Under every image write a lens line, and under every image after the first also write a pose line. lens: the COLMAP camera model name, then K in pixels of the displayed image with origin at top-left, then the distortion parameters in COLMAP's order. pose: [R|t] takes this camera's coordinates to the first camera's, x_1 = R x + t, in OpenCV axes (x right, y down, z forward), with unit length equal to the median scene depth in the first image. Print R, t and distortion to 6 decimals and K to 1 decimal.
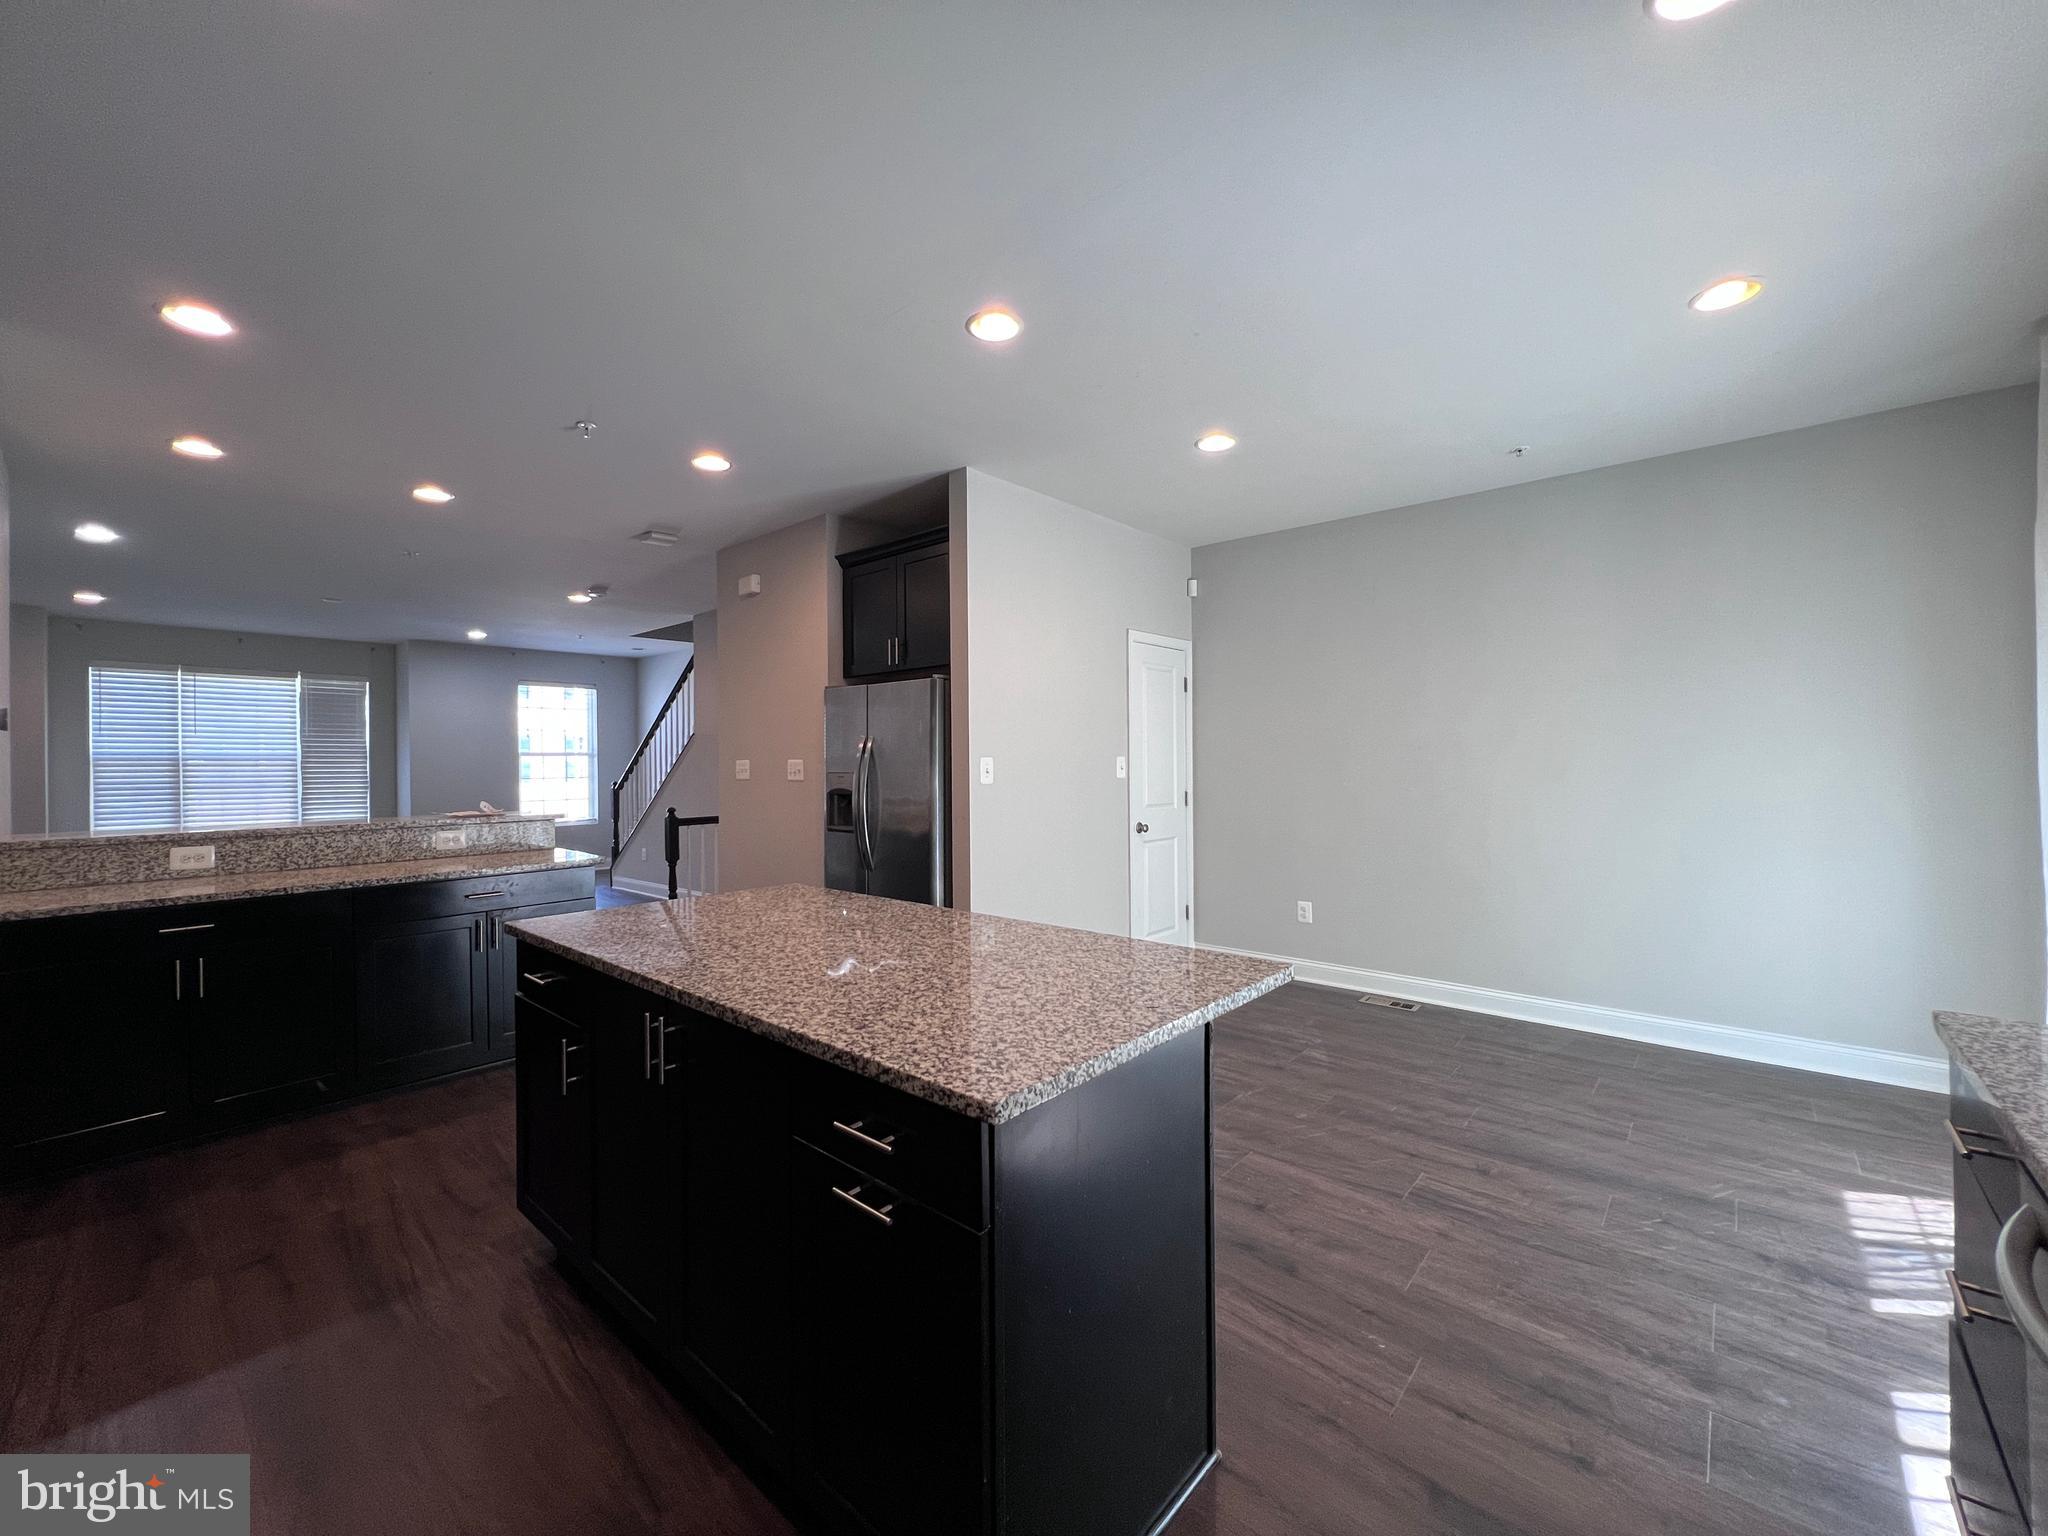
lens RADIAL K [[822.4, 0, 1021.0], [0, 822.4, 758.7], [0, 0, 1]] dist [-0.002197, 0.000565]
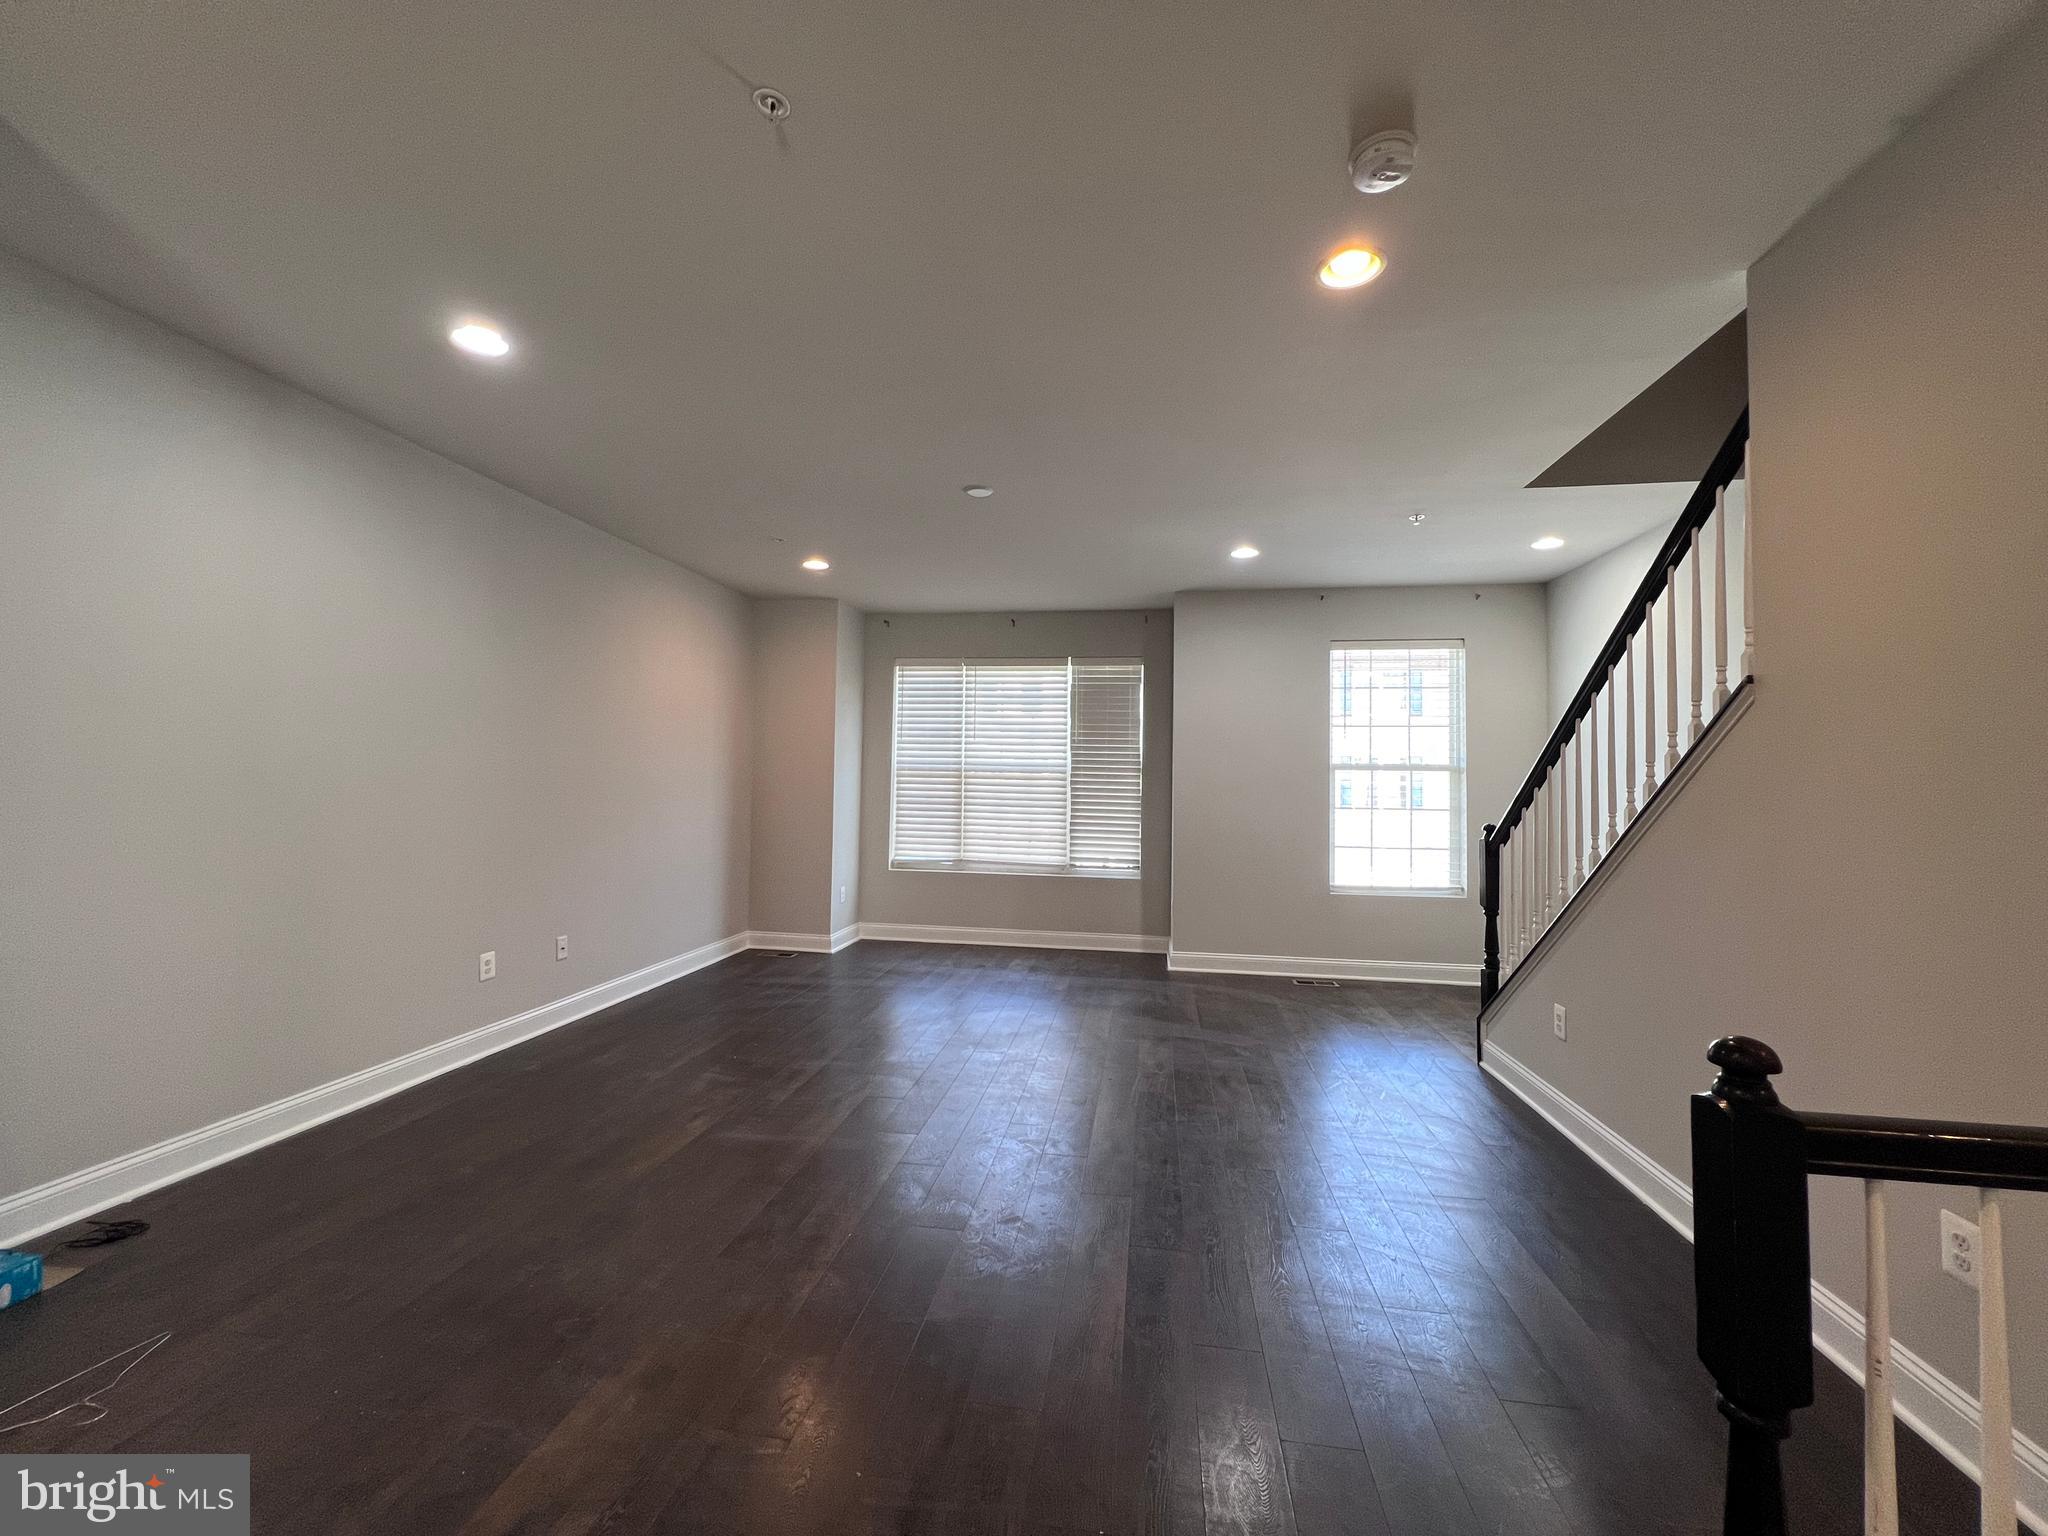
lens RADIAL K [[822.4, 0, 1022.5], [0, 822.4, 760.3], [0, 0, 1]] dist [-0.002197, 0.000565]
pose [[0.531098, -0.008823, -0.847265, -0.276031], [-0.019285, 0.999561, -0.022498, 0.008886], [0.847091, 0.028289, 0.530694, 0.602208]]
